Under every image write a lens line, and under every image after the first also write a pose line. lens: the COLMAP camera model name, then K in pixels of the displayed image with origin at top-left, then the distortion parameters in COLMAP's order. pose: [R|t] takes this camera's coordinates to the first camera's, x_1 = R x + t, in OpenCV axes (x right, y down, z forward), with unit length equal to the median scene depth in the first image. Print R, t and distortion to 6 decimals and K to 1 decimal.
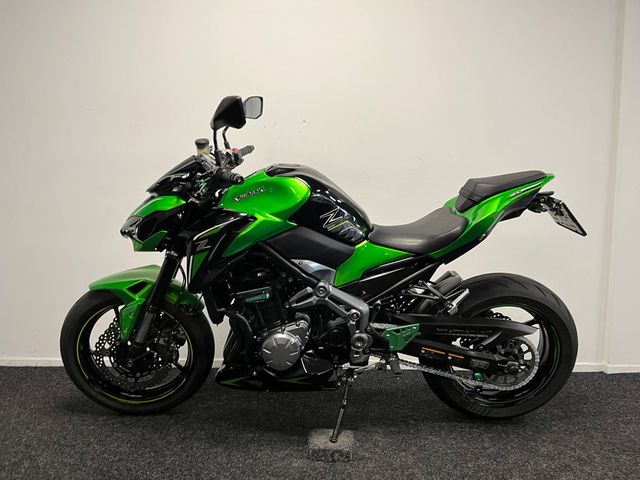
lens RADIAL K [[485.7, 0, 313.8], [0, 485.7, 243.6], [0, 0, 1]] dist [0.079123, -0.109605]
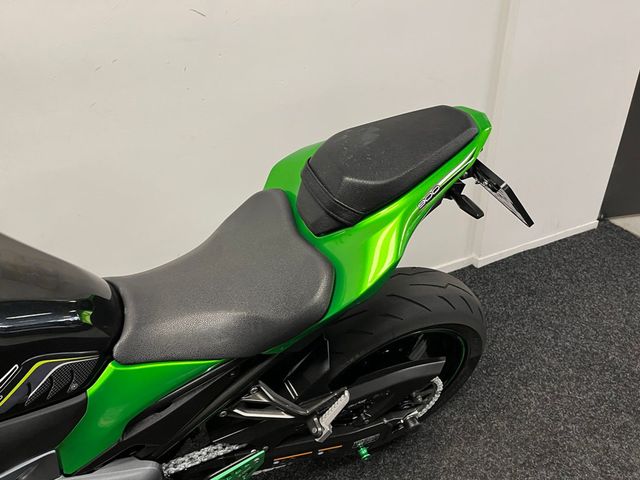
lens RADIAL K [[485.7, 0, 323.1], [0, 485.7, 242.1], [0, 0, 1]] dist [0.079123, -0.109605]
pose [[0.917155, -0.261831, 0.300452, 0.172545], [0.092990, 0.873686, 0.477520, -0.274557], [-0.387531, -0.410020, 0.825653, 0.626017]]
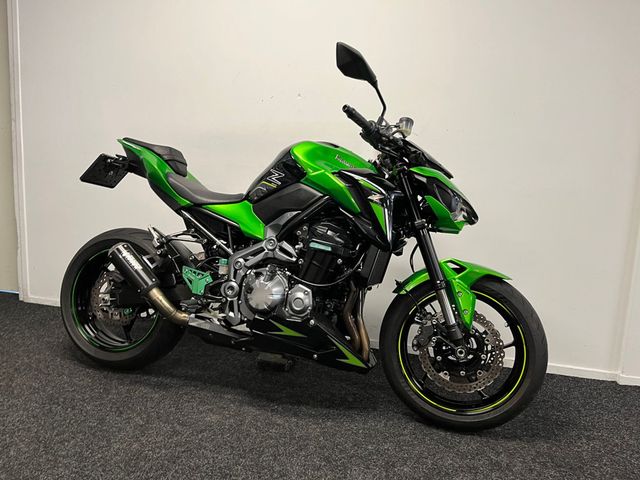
lens RADIAL K [[485.7, 0, 319.6], [0, 485.7, 243.5], [0, 0, 1]] dist [0.079123, -0.109605]
pose [[0.964184, 0.069381, -0.255998, 0.412393], [-0.056760, 0.996795, 0.056375, -0.006785], [0.259088, -0.039826, 0.965032, 0.038327]]
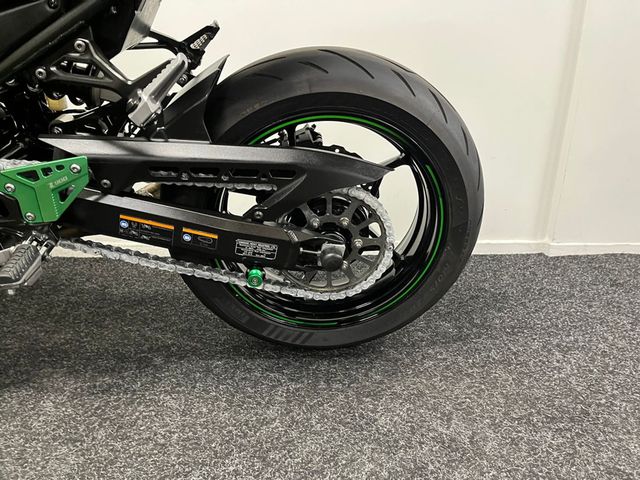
lens RADIAL K [[485.7, 0, 326.0], [0, 485.7, 240.5], [0, 0, 1]] dist [0.079123, -0.109605]
pose [[0.997599, -0.014032, 0.067820, 0.377216], [-0.002233, 0.972232, 0.234008, 0.135933], [-0.069220, -0.233598, 0.969866, 0.579436]]
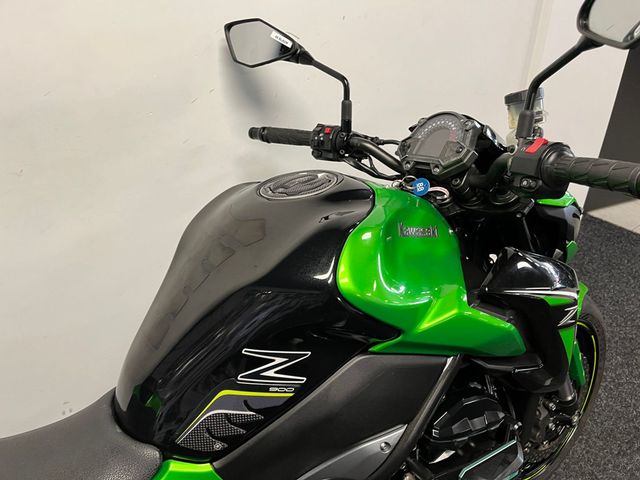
lens RADIAL K [[485.7, 0, 323.5], [0, 485.7, 243.0], [0, 0, 1]] dist [0.079123, -0.109605]
pose [[0.809042, -0.343485, 0.476938, -0.061647], [0.082851, 0.870008, 0.486027, -0.313551], [-0.581882, -0.353701, 0.732331, 0.811618]]
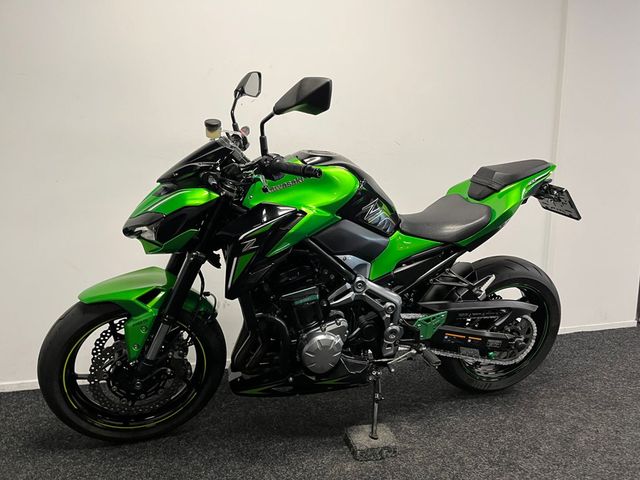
lens RADIAL K [[485.7, 0, 323.3], [0, 485.7, 242.8], [0, 0, 1]] dist [0.079123, -0.109605]
pose [[0.955635, -0.042484, 0.291475, -0.316985], [0.027569, 0.998101, 0.055089, -0.040400], [-0.293261, -0.044609, 0.954991, 0.110436]]
